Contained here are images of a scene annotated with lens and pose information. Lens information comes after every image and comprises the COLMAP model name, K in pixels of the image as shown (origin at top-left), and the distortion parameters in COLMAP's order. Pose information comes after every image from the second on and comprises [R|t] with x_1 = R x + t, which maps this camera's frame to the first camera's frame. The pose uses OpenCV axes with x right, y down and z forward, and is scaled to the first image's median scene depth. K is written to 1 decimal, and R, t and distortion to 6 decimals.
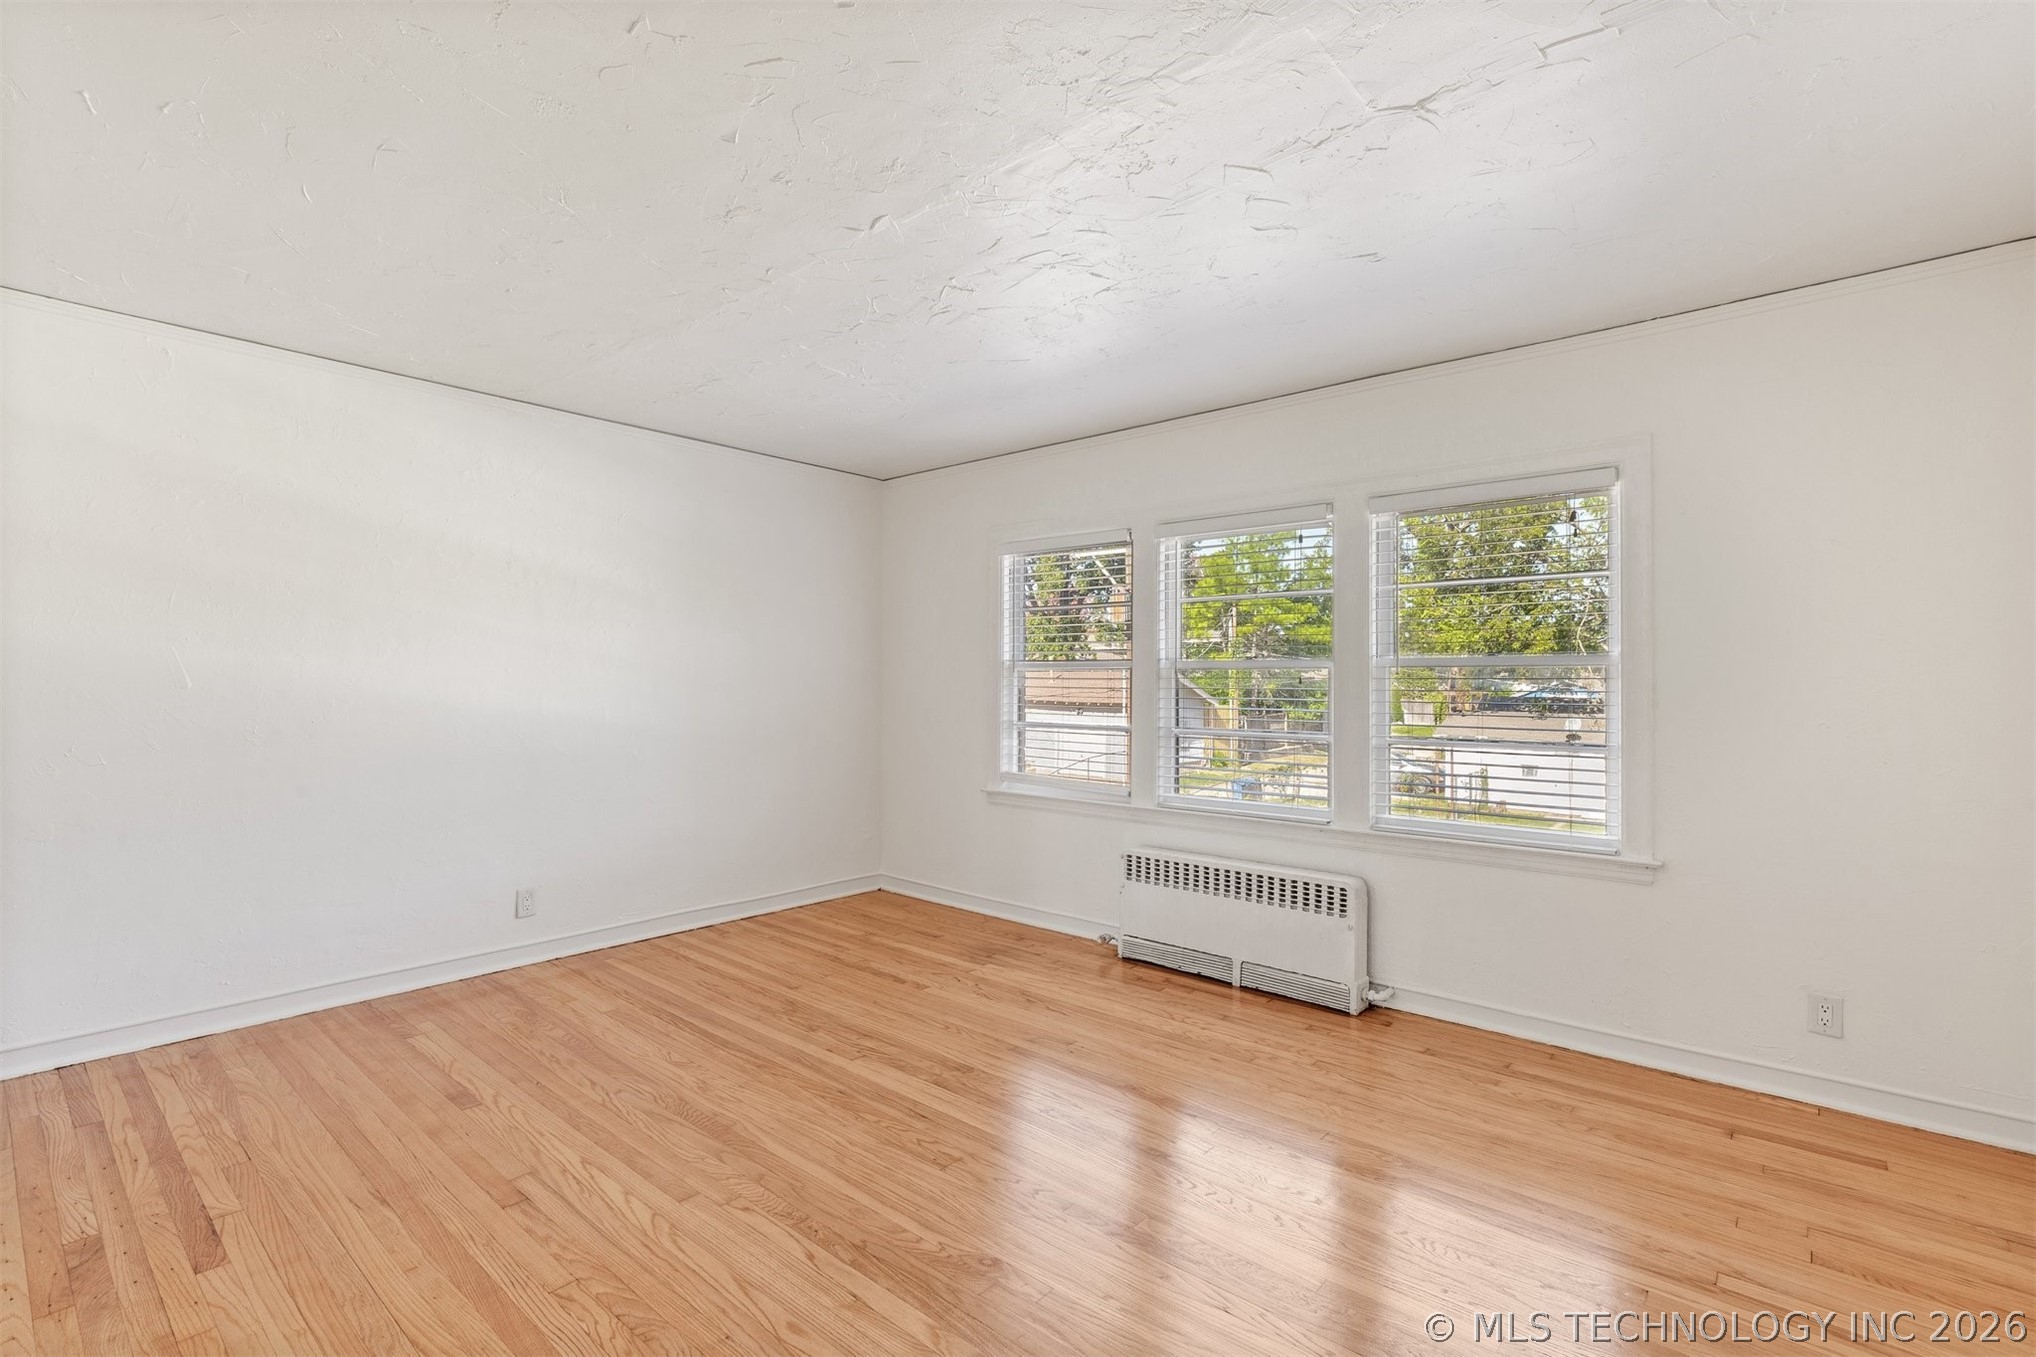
lens RADIAL K [[914.4, 0, 1048.6], [0, 914.4, 674.7], [0, 0, 1]] dist [0.001498, -0.000415]
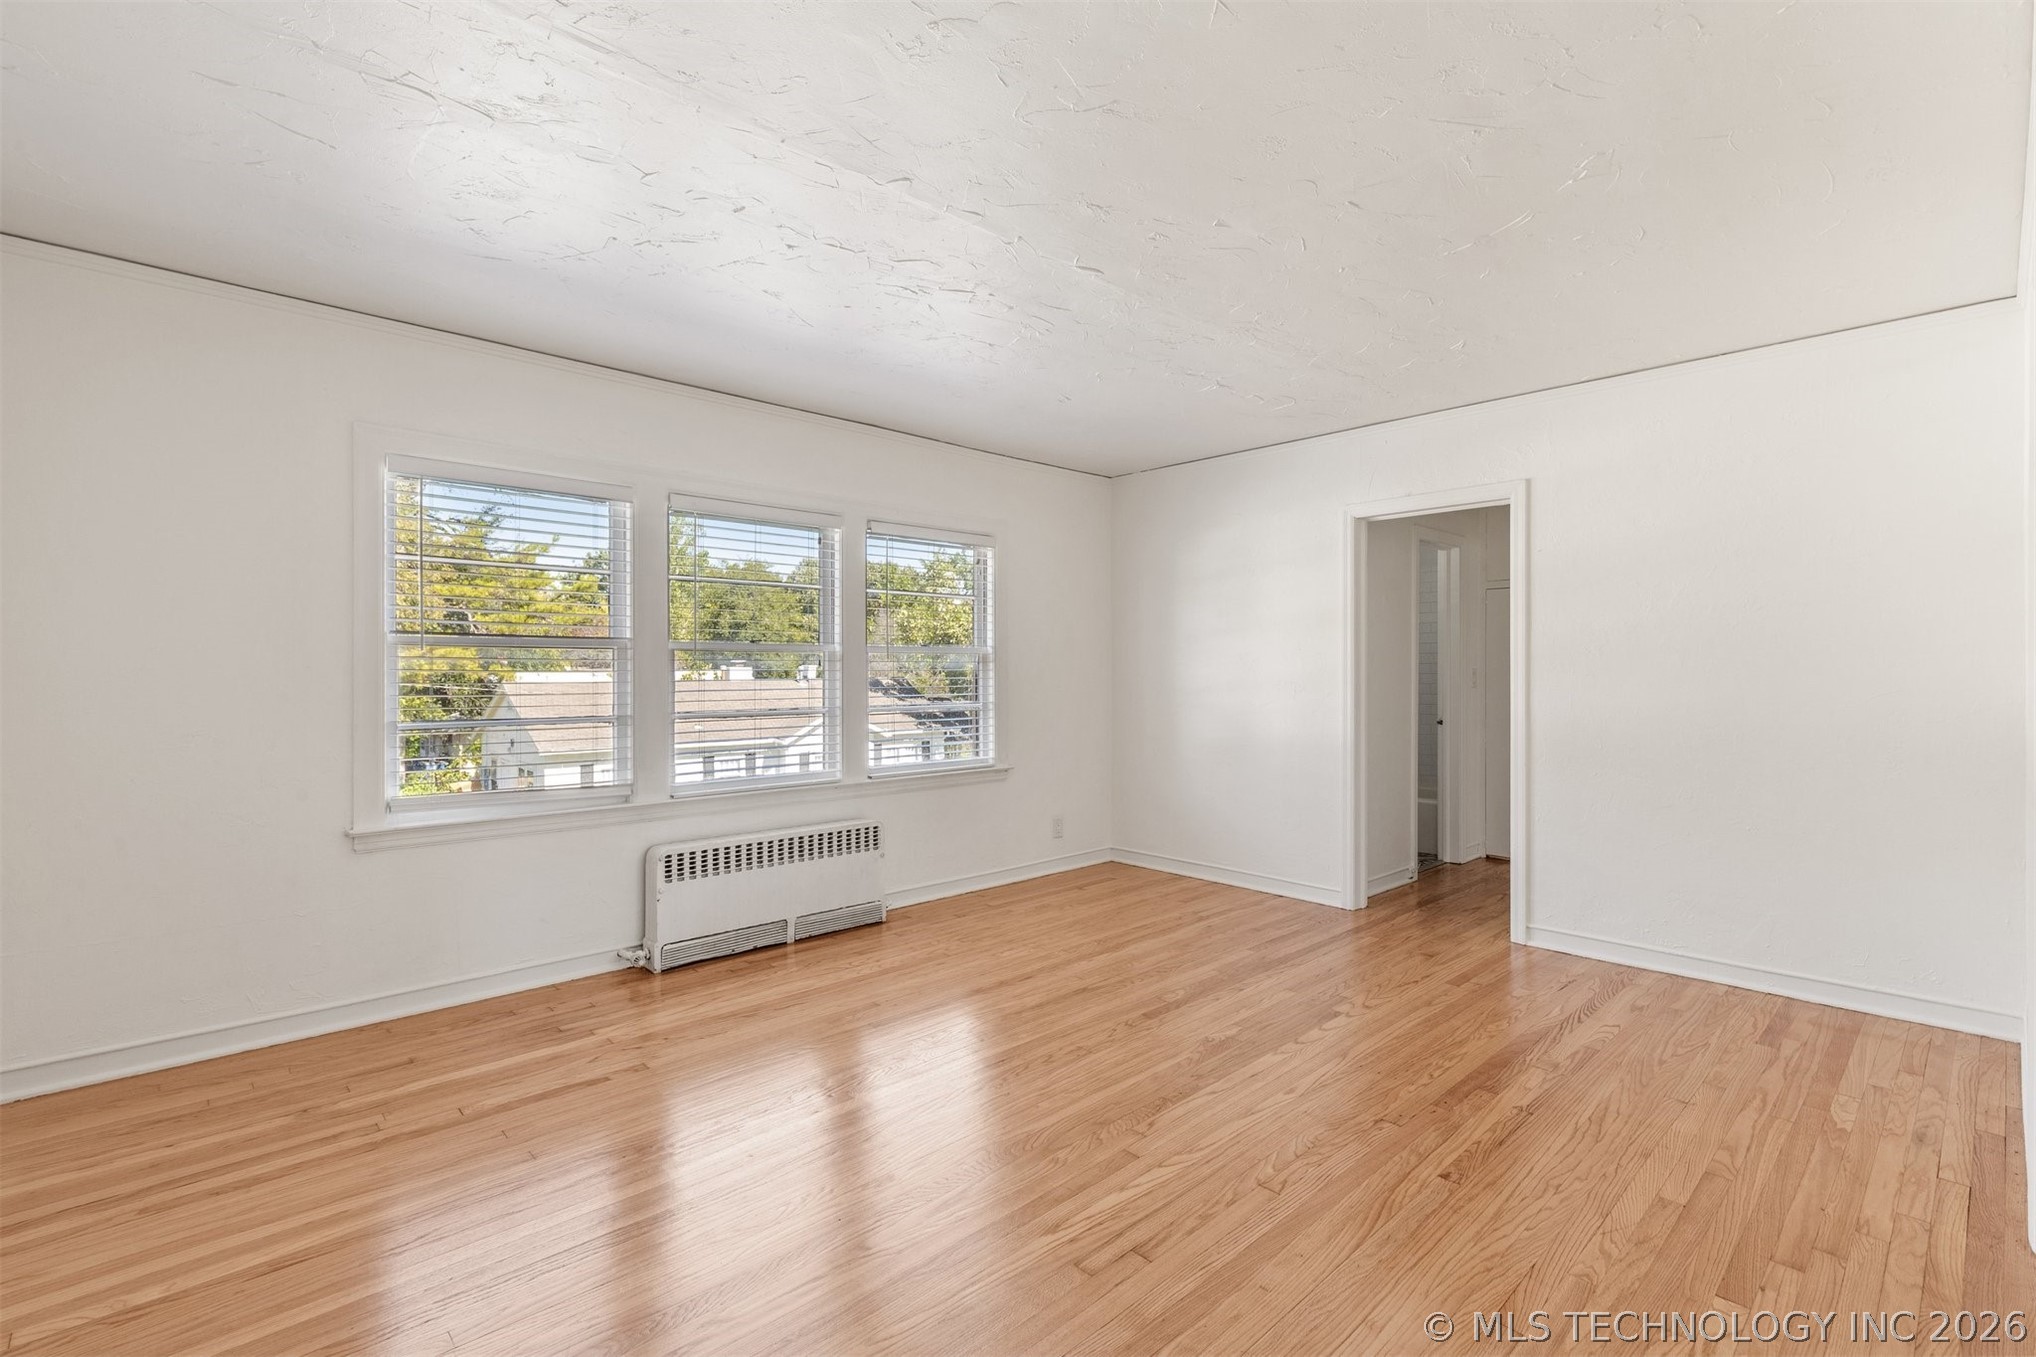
lens RADIAL K [[914.4, 0, 1048.6], [0, 914.4, 674.7], [0, 0, 1]] dist [0.001498, -0.000415]
pose [[0.103718, -0.011690, 0.994538, -0.912032], [-0.007142, 0.999896, 0.012498, 0.003102], [-0.994581, -0.008400, 0.103623, 0.623294]]
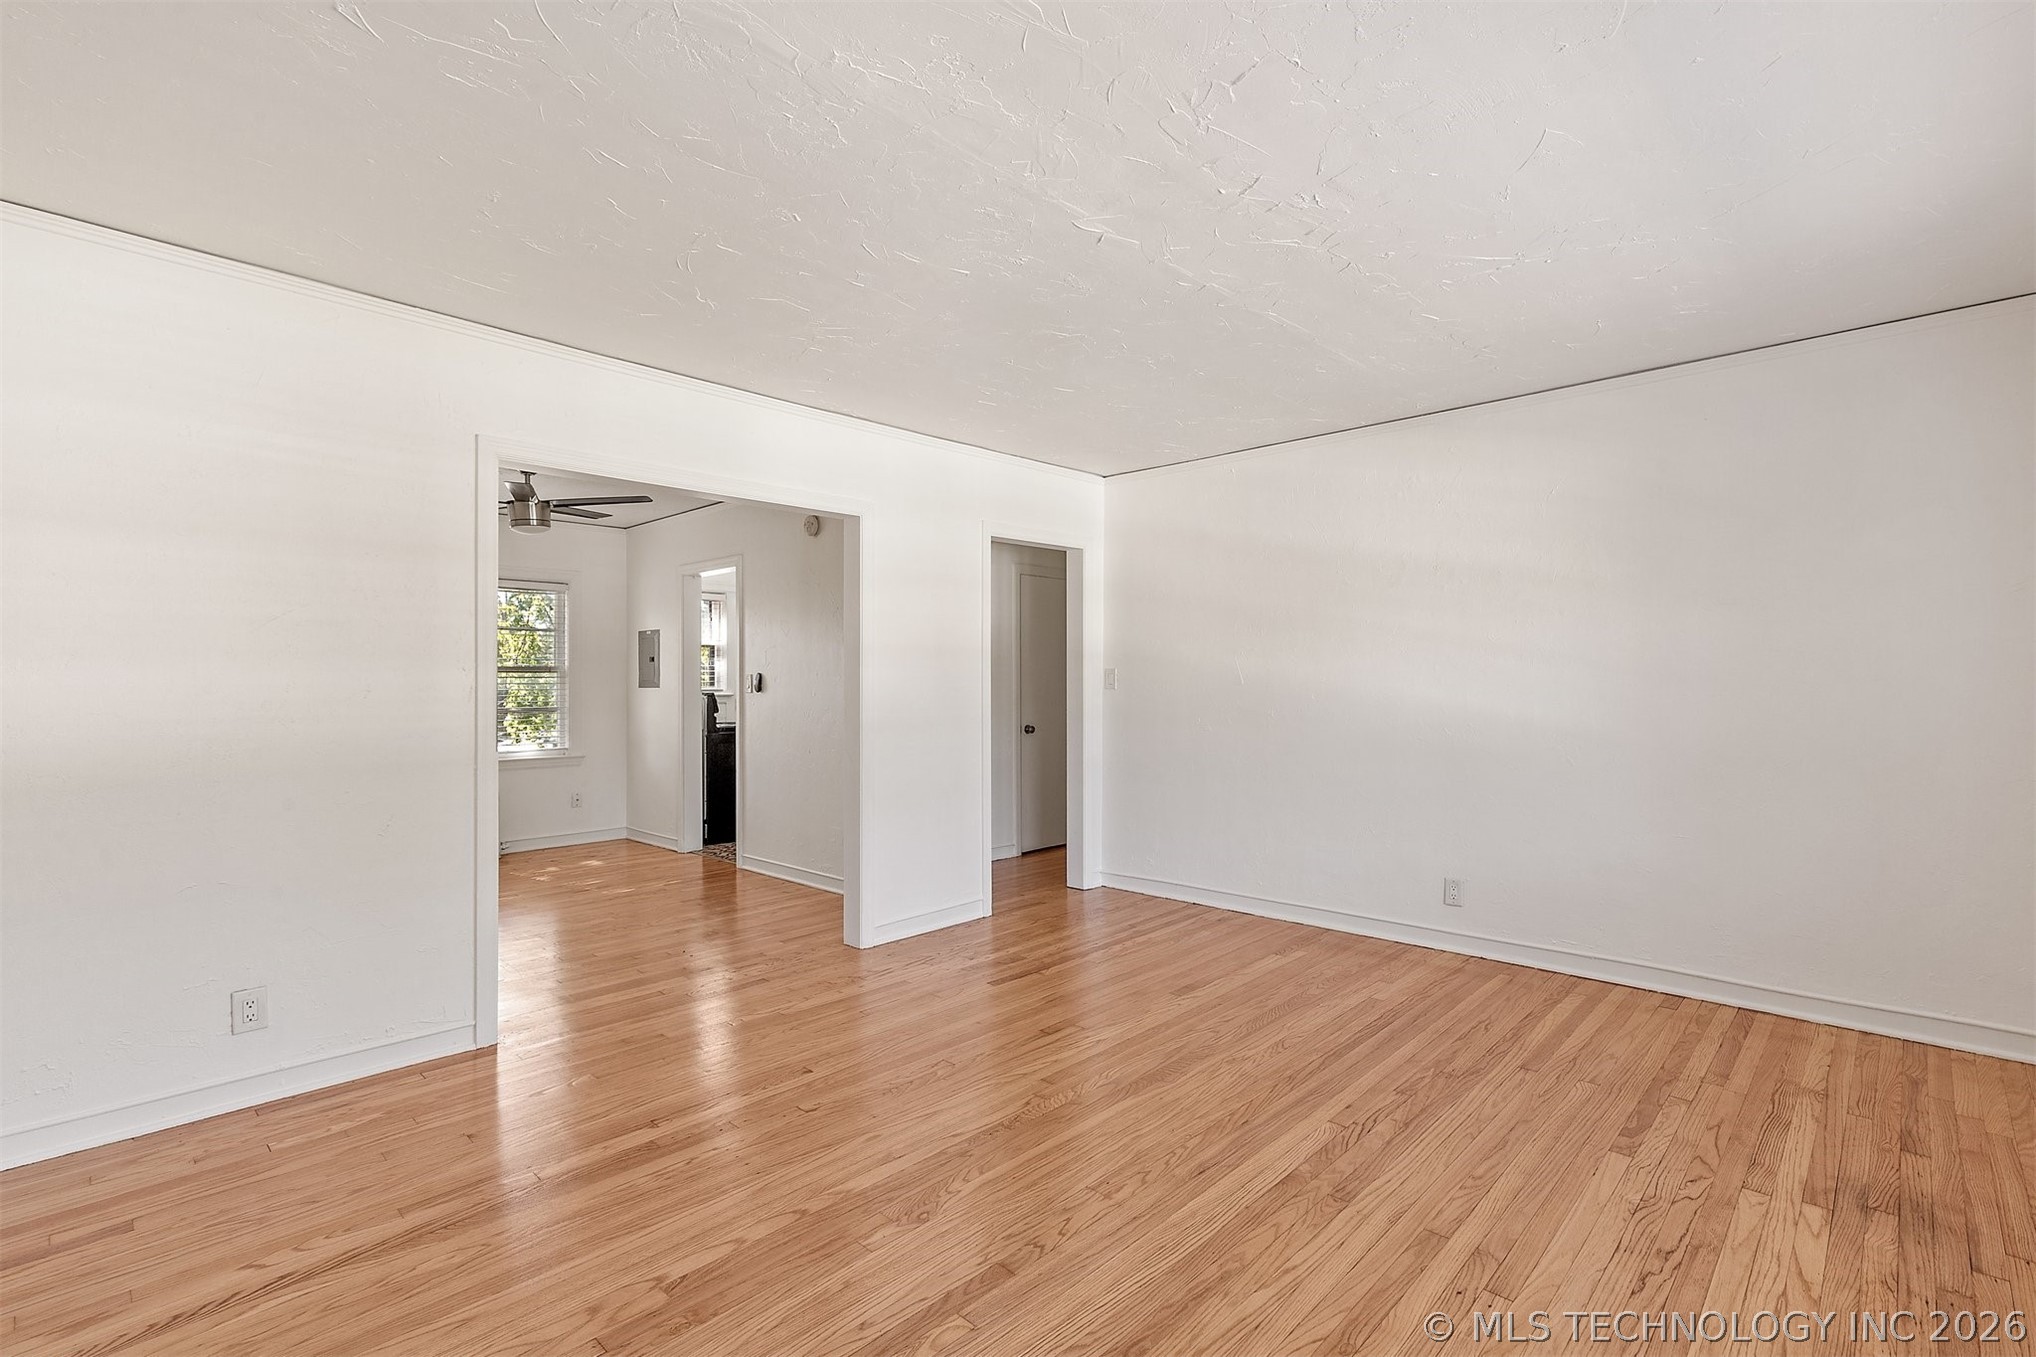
lens RADIAL K [[926.4, 0, 1046.7], [0, 926.4, 675.6], [0, 0, 1]] dist [0.002270, -0.000090]
pose [[-0.047981, -0.008047, -0.998816, 0.571362], [0.011703, 0.999894, -0.008617, 0.008543], [0.998780, -0.012102, -0.047881, 0.672420]]
